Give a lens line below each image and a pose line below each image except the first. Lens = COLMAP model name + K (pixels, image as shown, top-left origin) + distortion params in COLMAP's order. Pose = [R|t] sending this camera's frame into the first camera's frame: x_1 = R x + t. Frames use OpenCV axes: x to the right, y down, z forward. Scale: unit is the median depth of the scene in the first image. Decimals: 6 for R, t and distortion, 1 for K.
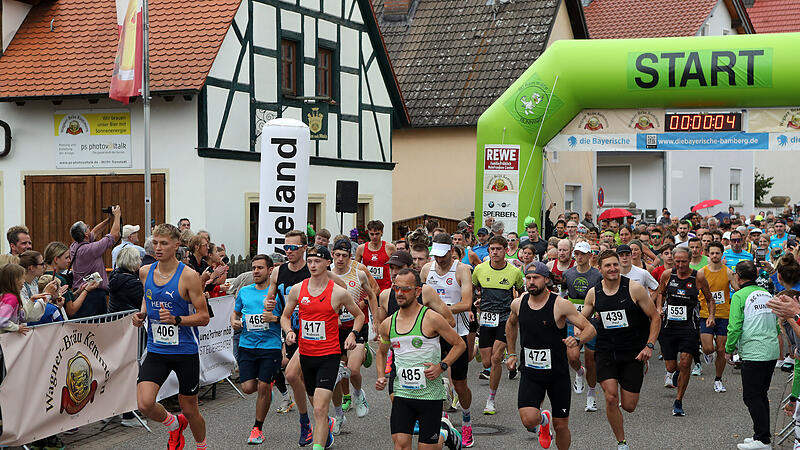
lens RADIAL K [[1507.1, 0, 398.5], [0, 1507.1, 227.9], [0, 0, 1]] dist [0.130747, 0.000000]
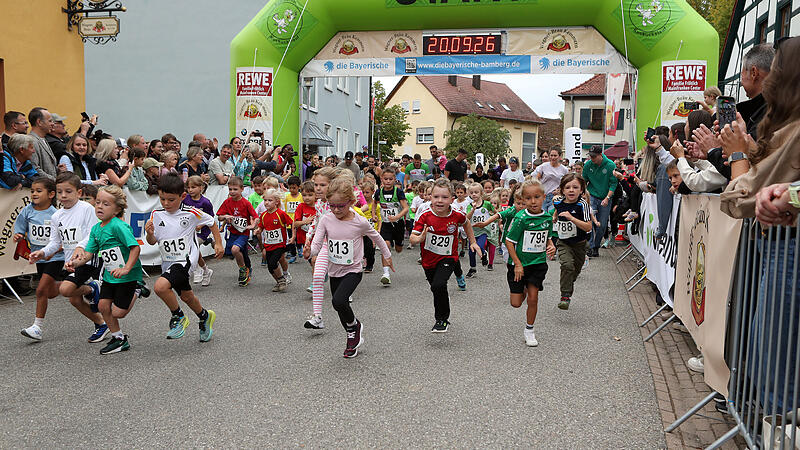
lens RADIAL K [[1122.2, 0, 396.5], [0, 1122.2, 227.4], [0, 0, 1]] dist [0.252957, 0.000000]
pose [[0.982658, -0.023728, 0.183905, 0.023776], [0.010615, 0.997351, 0.071966, -0.005863], [-0.185125, -0.068766, 0.980306, 0.282542]]
